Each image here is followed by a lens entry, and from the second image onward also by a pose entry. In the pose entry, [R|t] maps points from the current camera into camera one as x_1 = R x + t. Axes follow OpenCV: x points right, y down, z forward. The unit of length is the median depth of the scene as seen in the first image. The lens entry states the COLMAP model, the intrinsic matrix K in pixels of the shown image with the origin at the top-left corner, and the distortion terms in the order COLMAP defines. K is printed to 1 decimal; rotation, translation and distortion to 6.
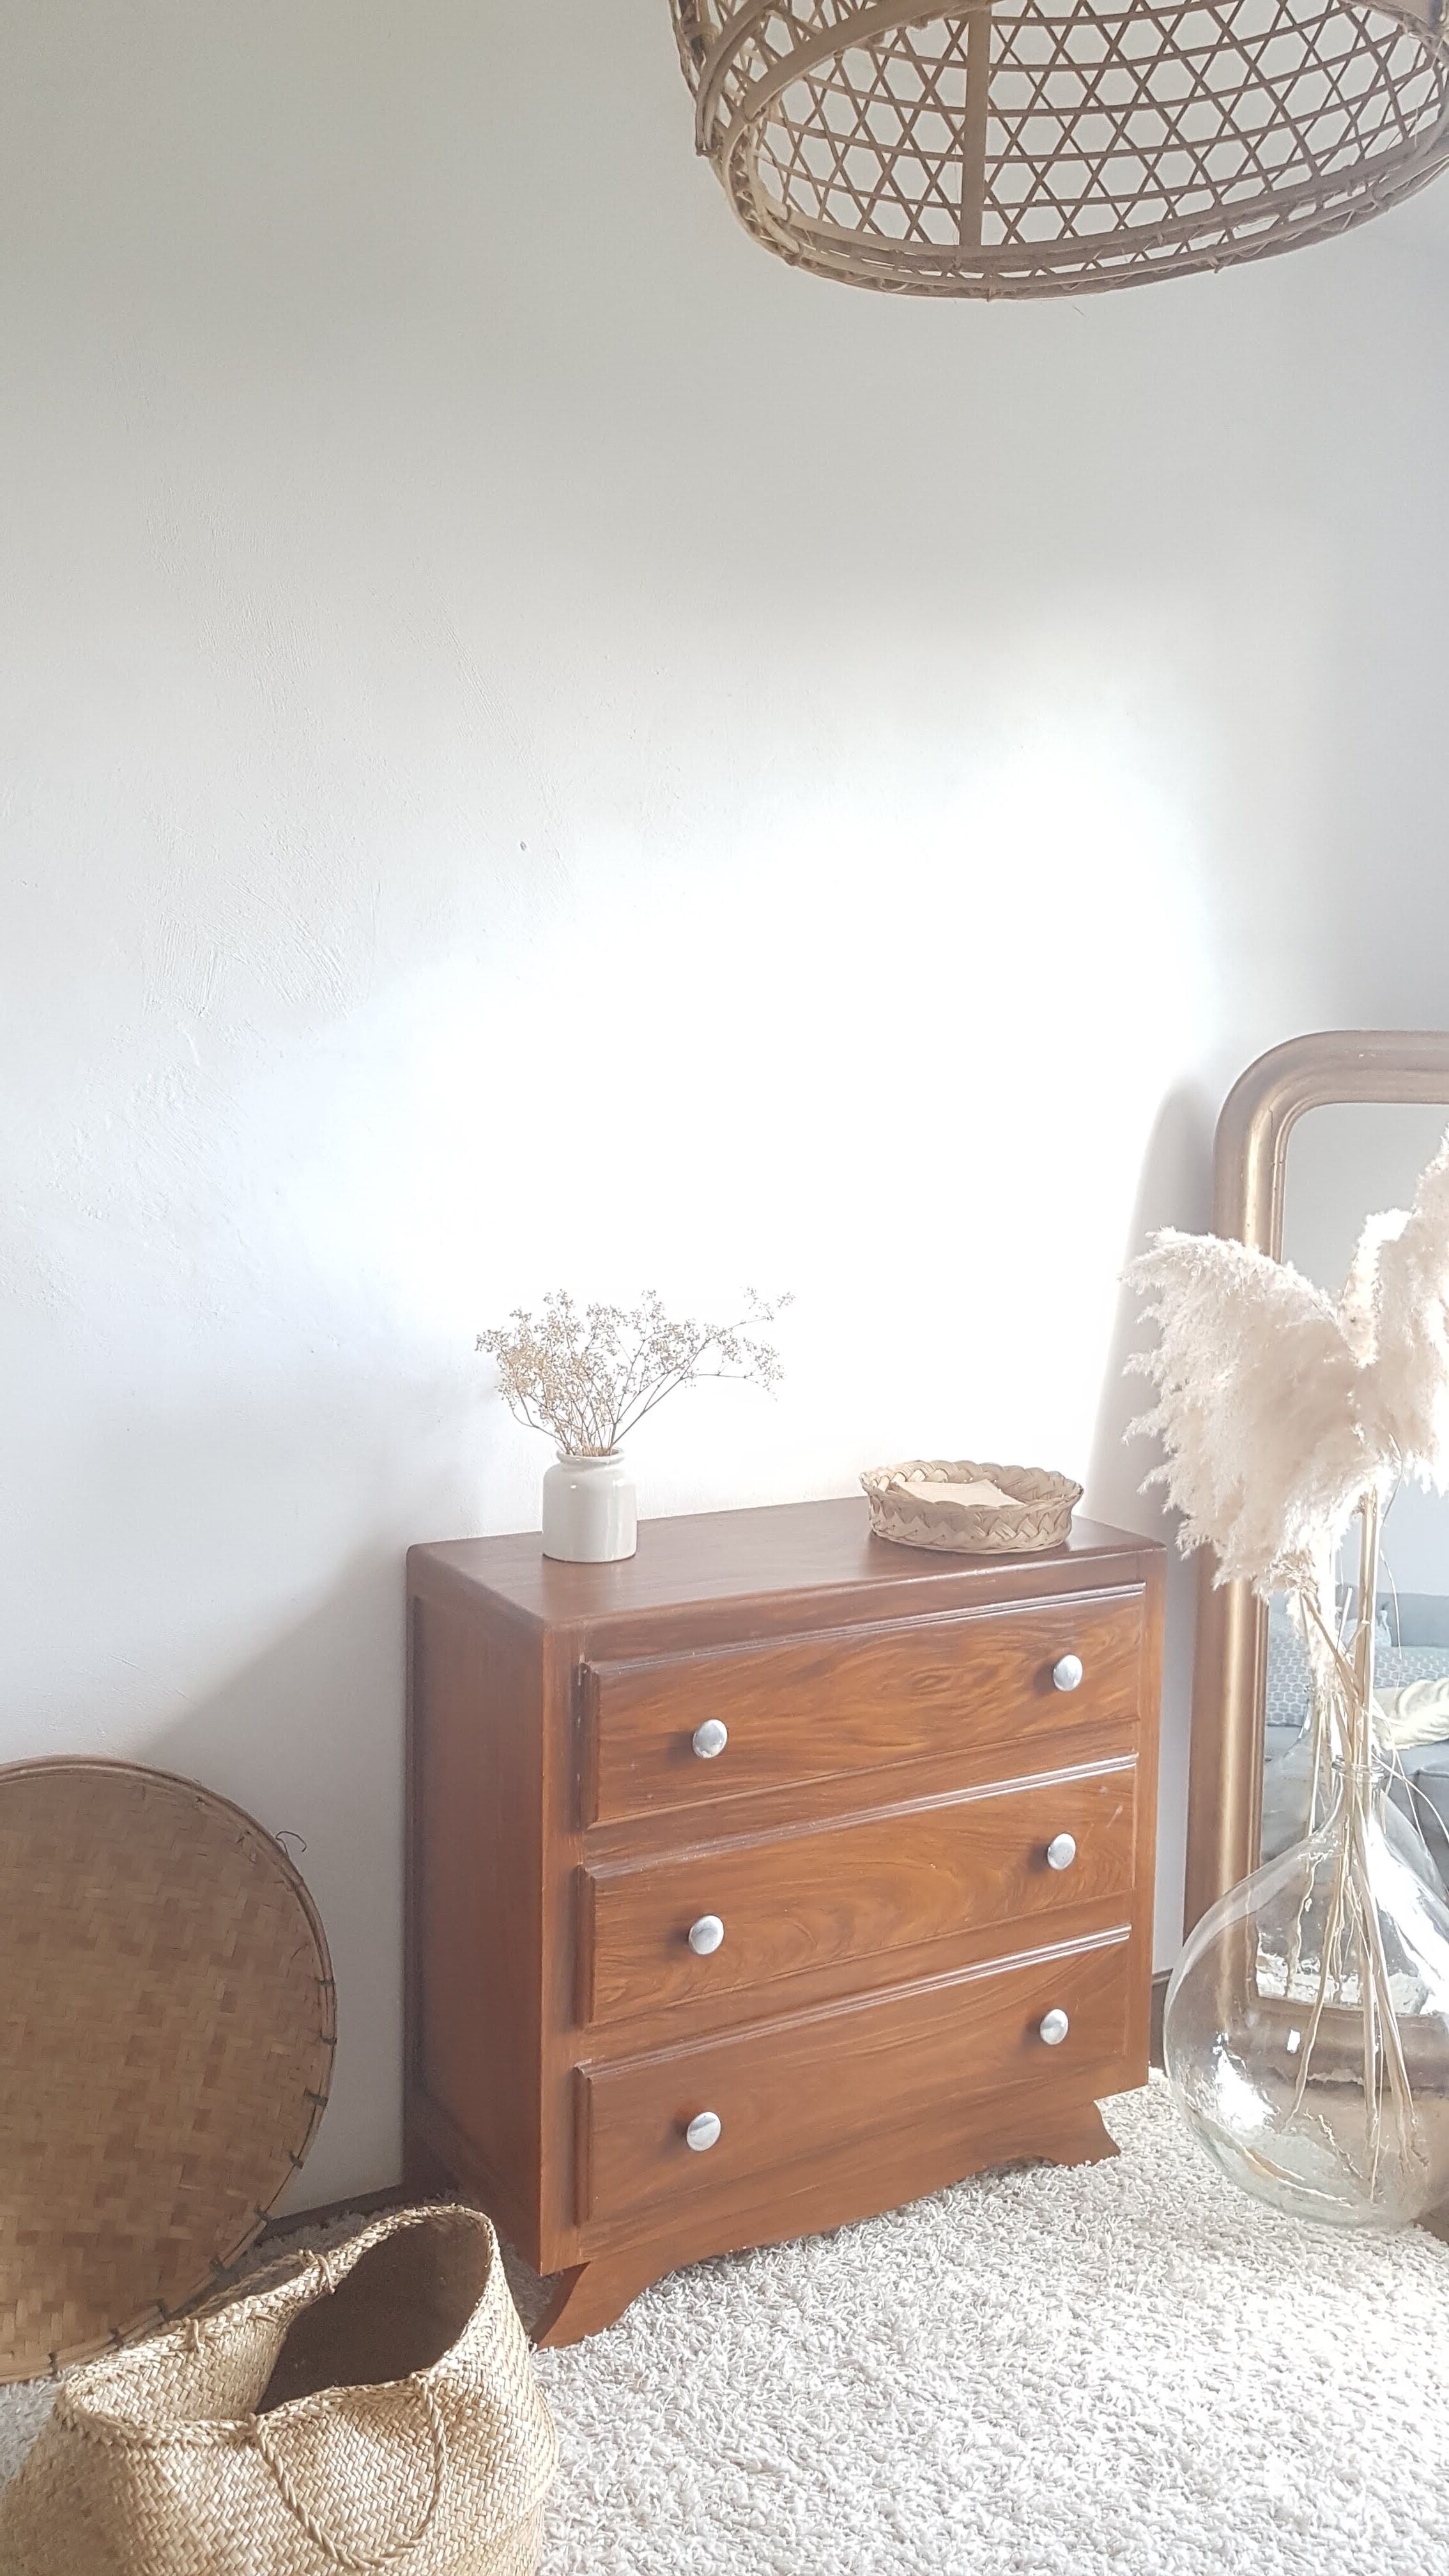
lens RADIAL K [[2034.5, 0, 736.8], [0, 2034.5, 1236.2], [0, 0, 1]] dist [-0.008001, -0.011426]
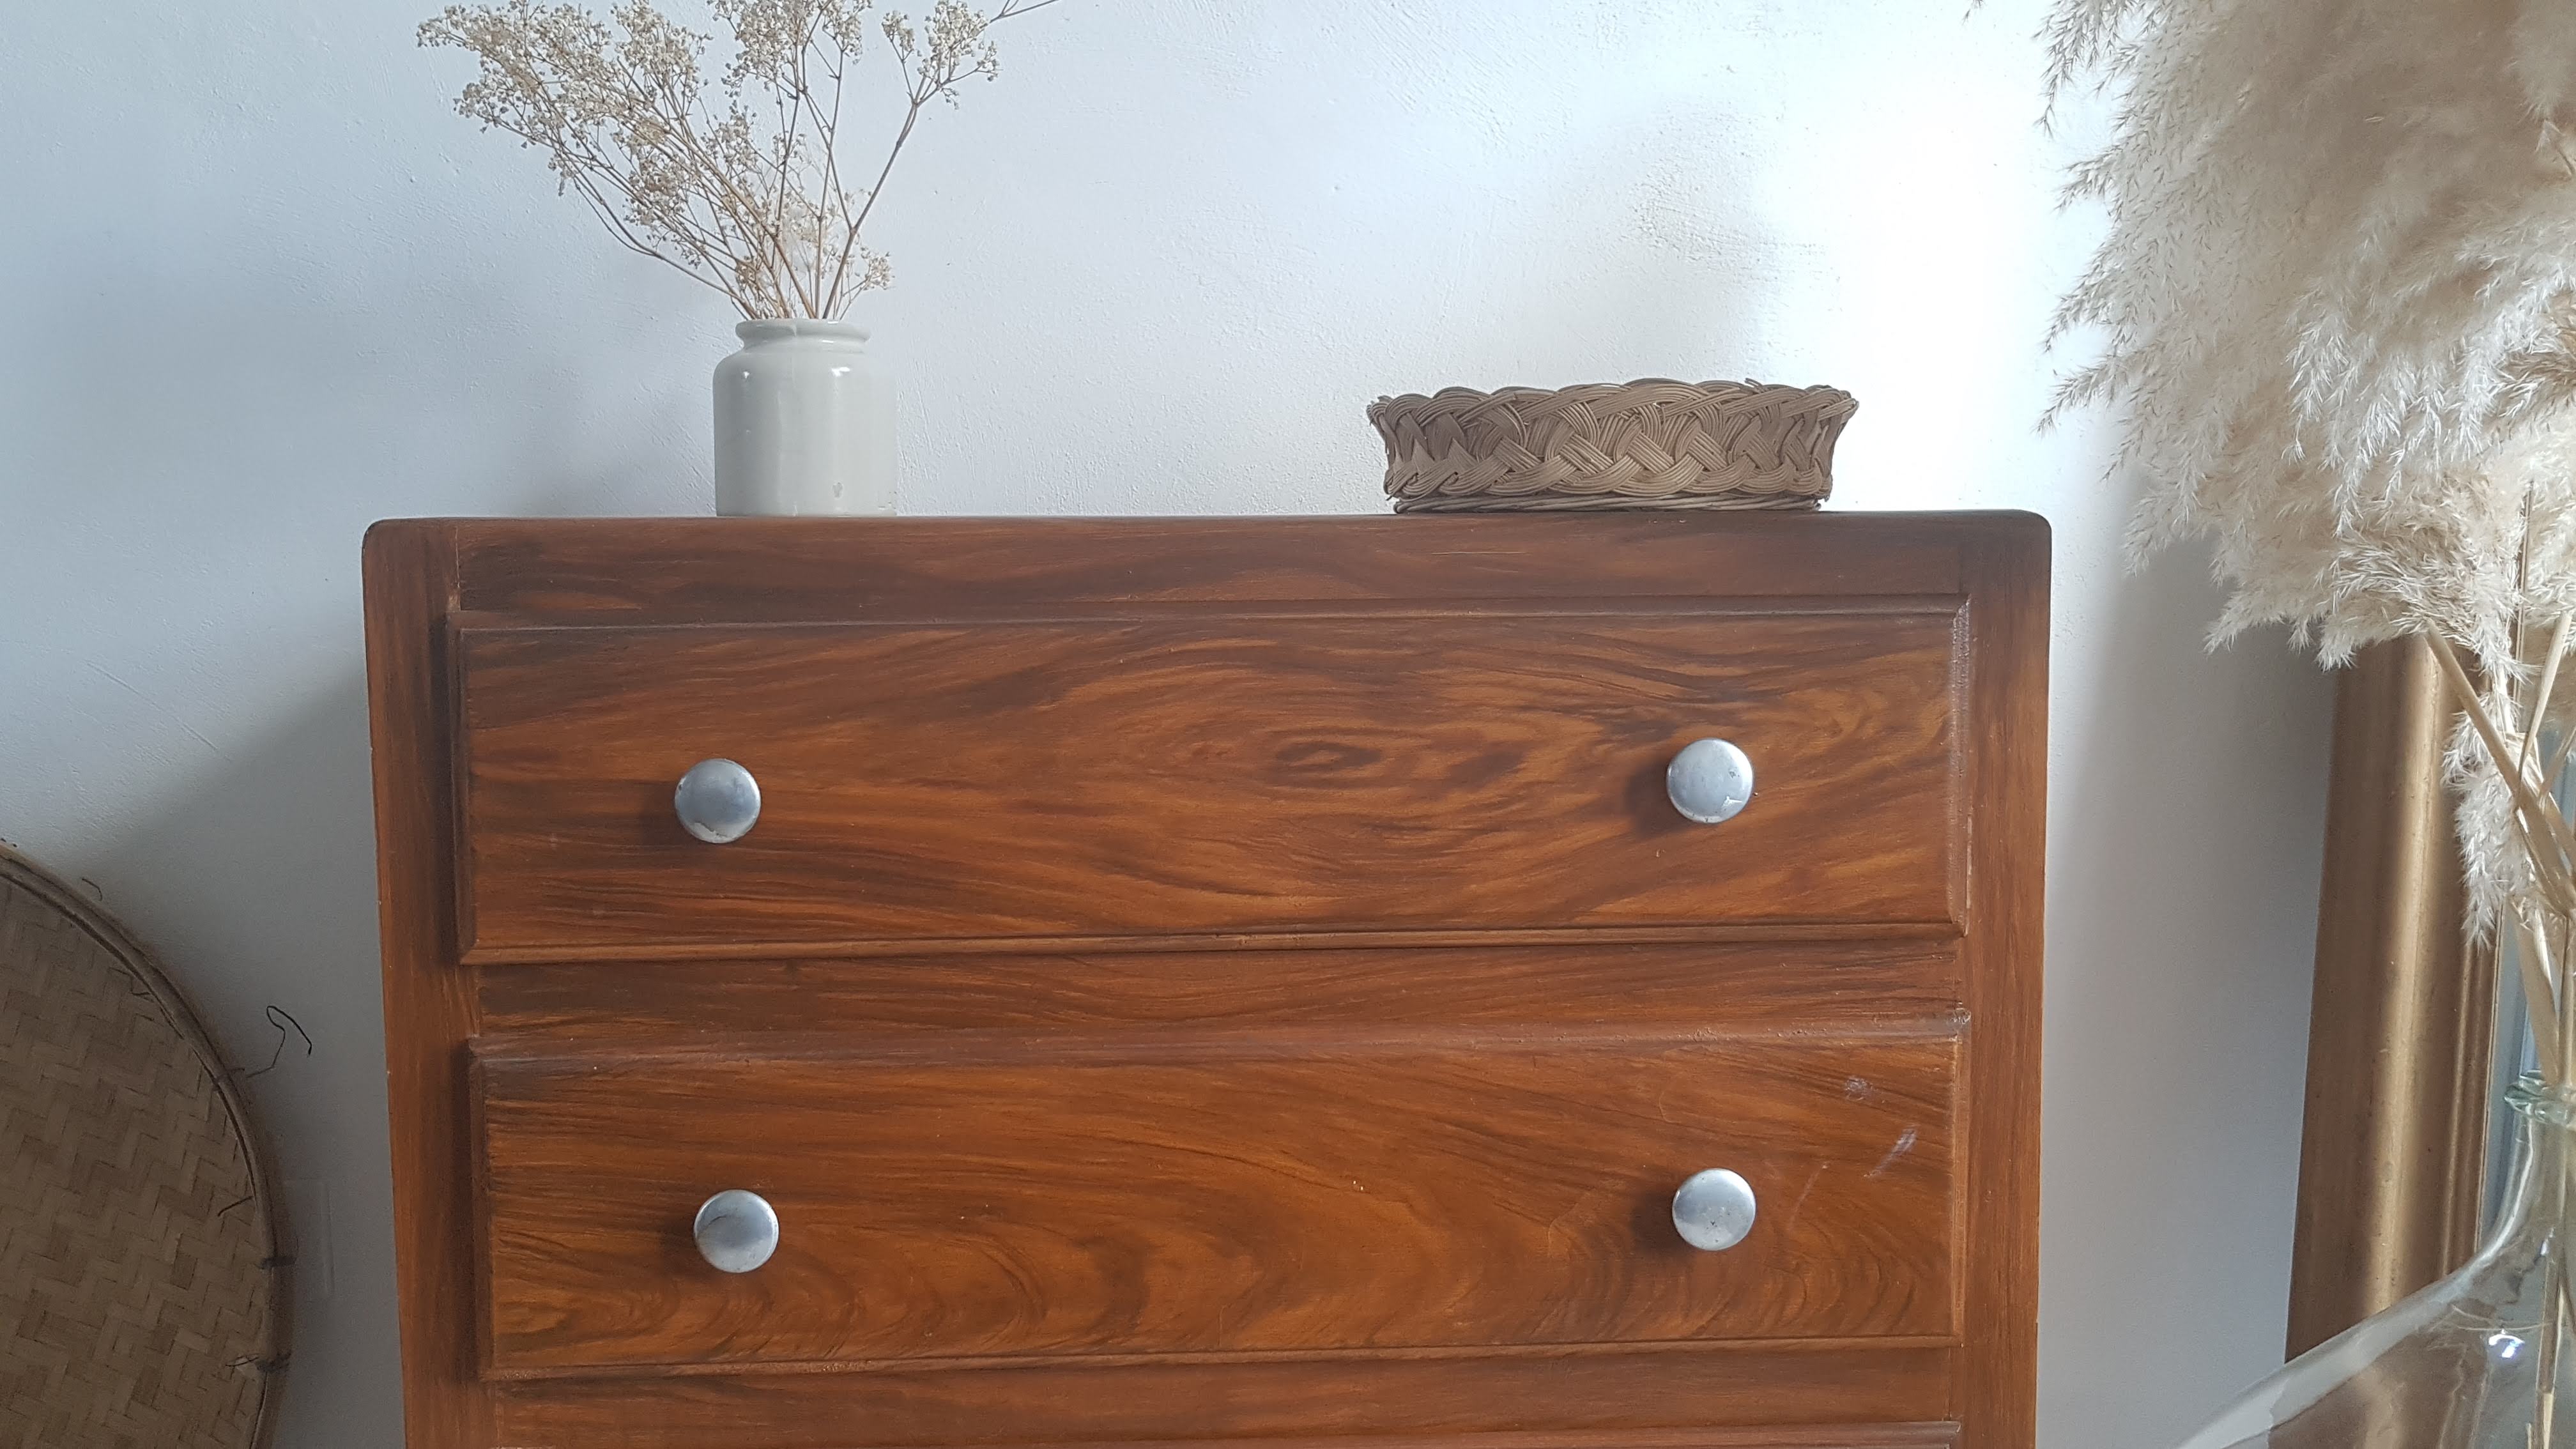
lens RADIAL K [[2034.5, 0, 1249.2], [0, 2034.5, 717.7], [0, 0, 1]] dist [-0.008001, -0.011426]
pose [[0.875348, 0.009275, -0.483405, 0.307009], [-0.012274, 0.999920, -0.003039, 0.223540], [0.483338, 0.008594, 0.875392, 0.640810]]
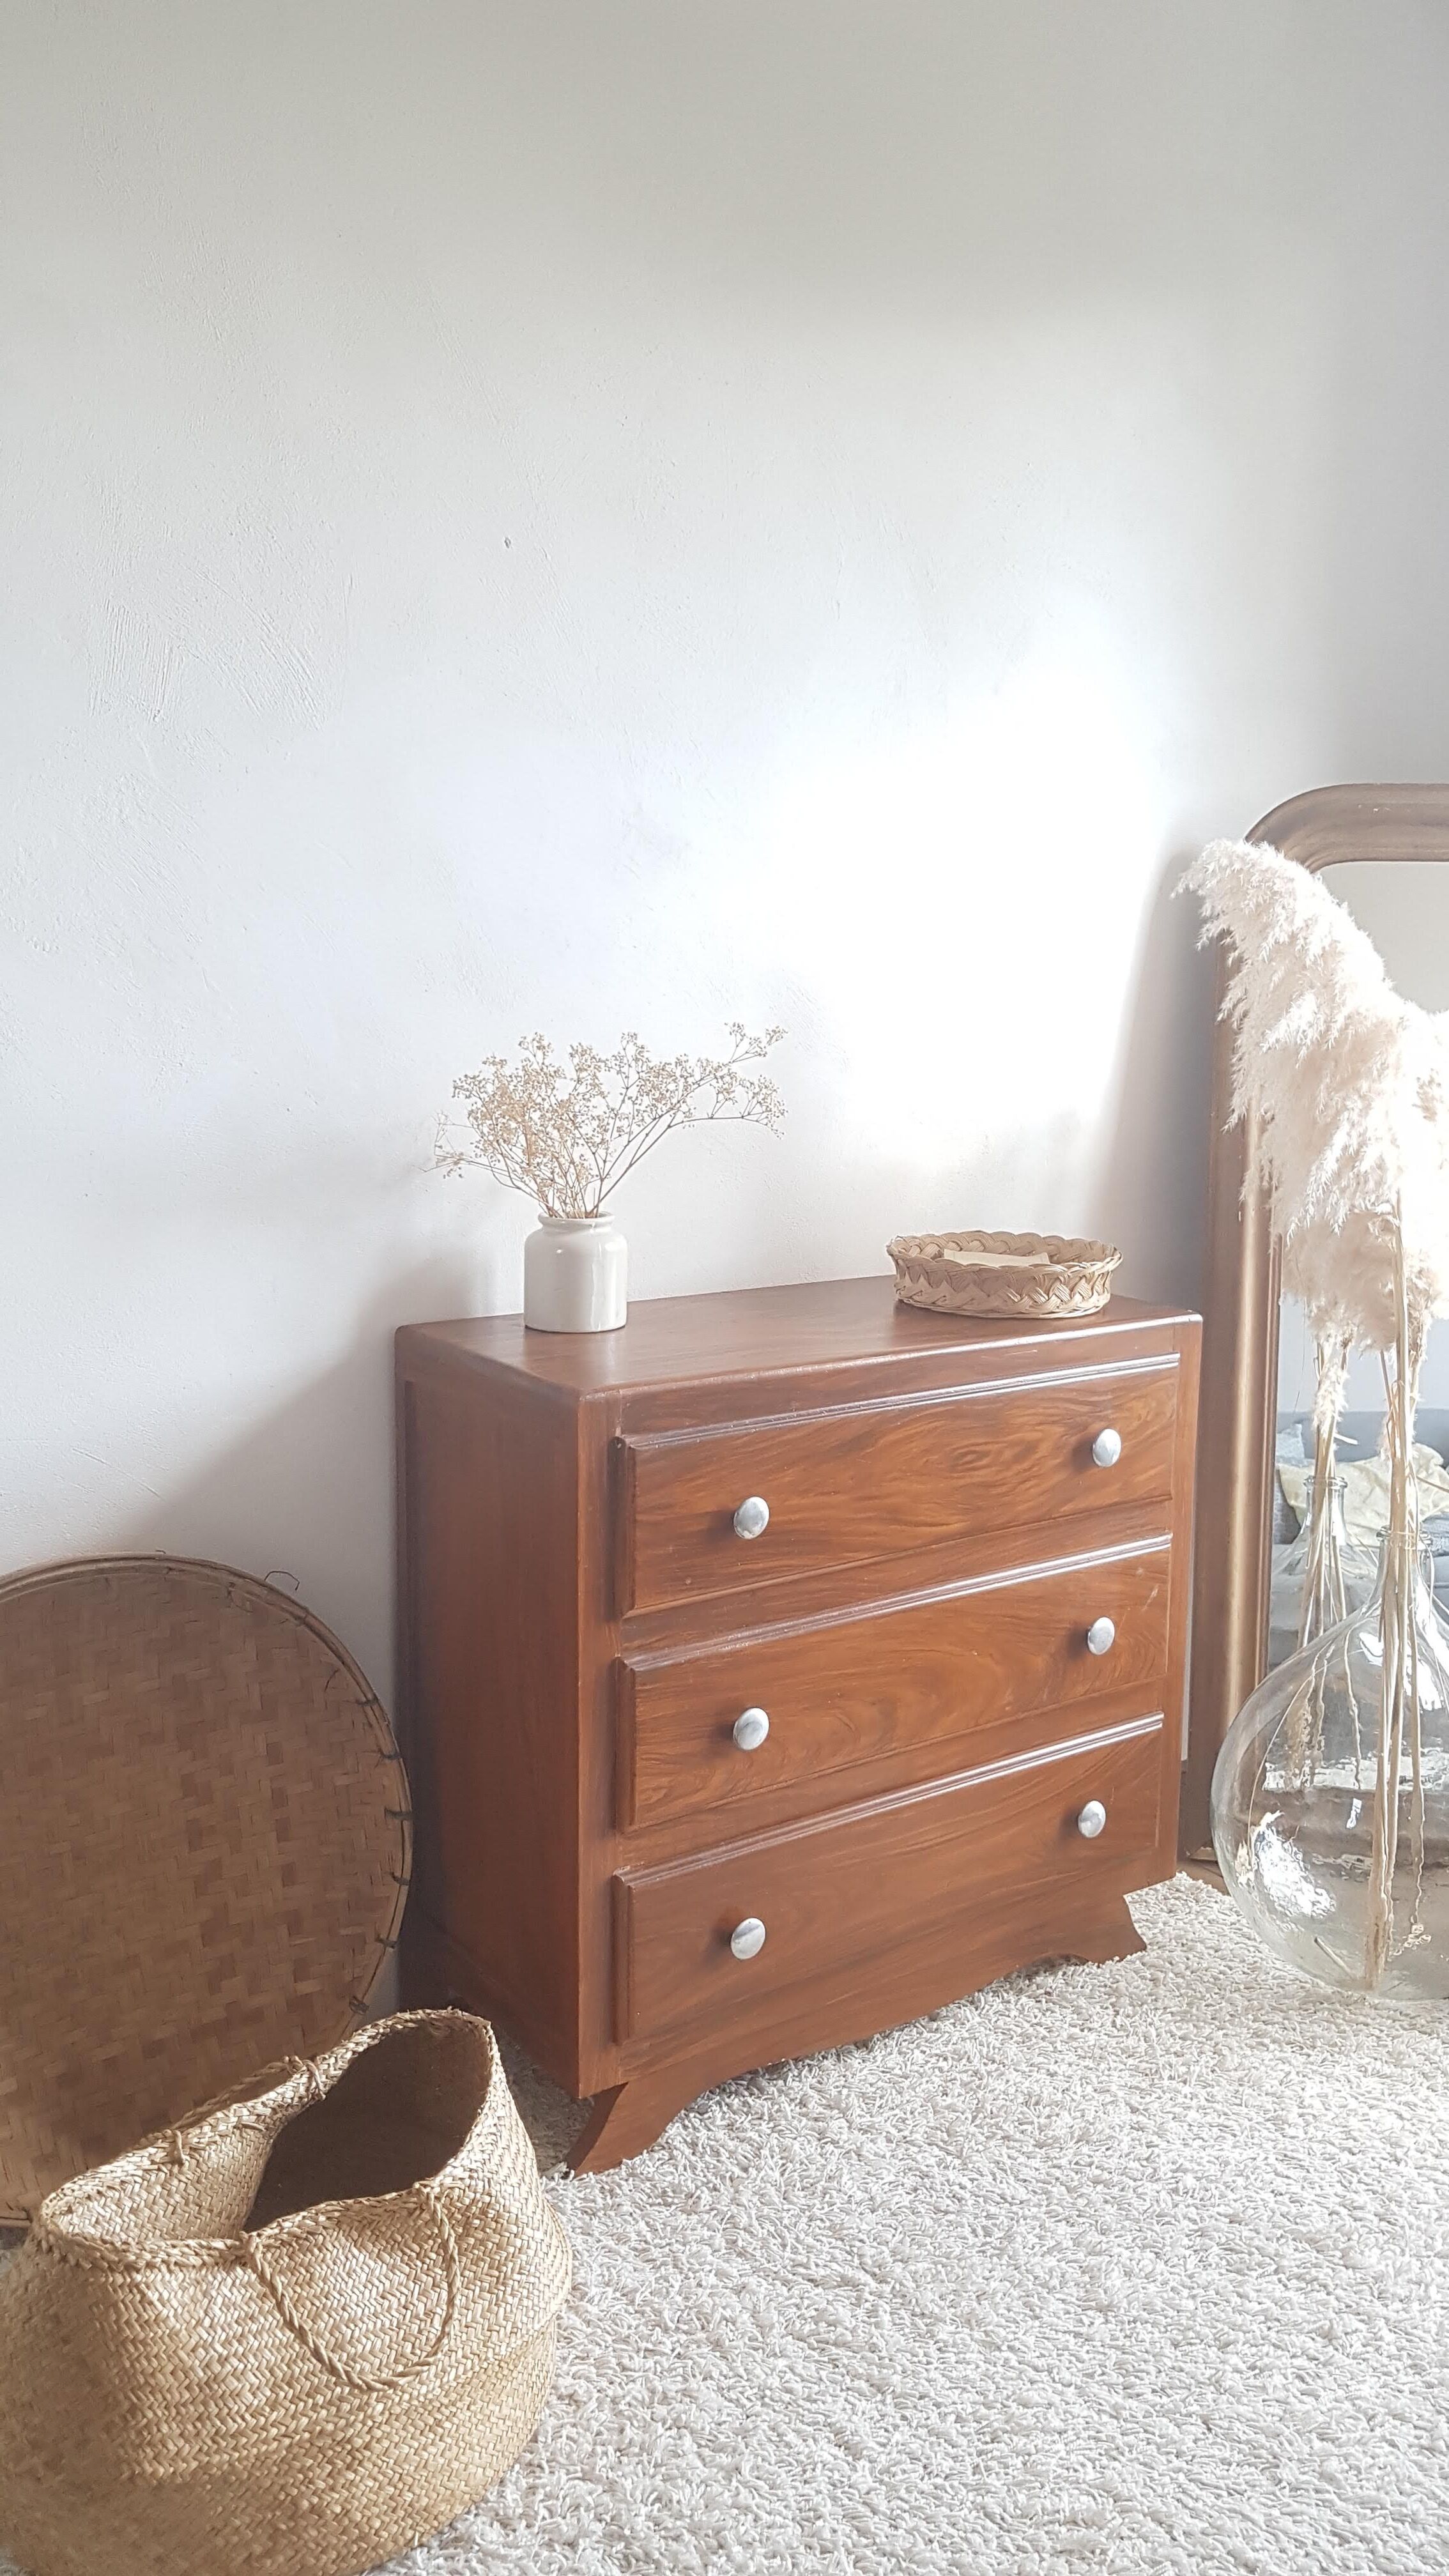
lens RADIAL K [[2032.3, 0, 753.9], [0, 2032.3, 1246.1], [0, 0, 1]] dist [-0.008433, 0.001205]
pose [[0.995512, -0.016311, 0.093217, -0.094716], [0.010137, 0.997747, 0.066323, 0.063260], [-0.094089, -0.065081, 0.993434, 0.097347]]
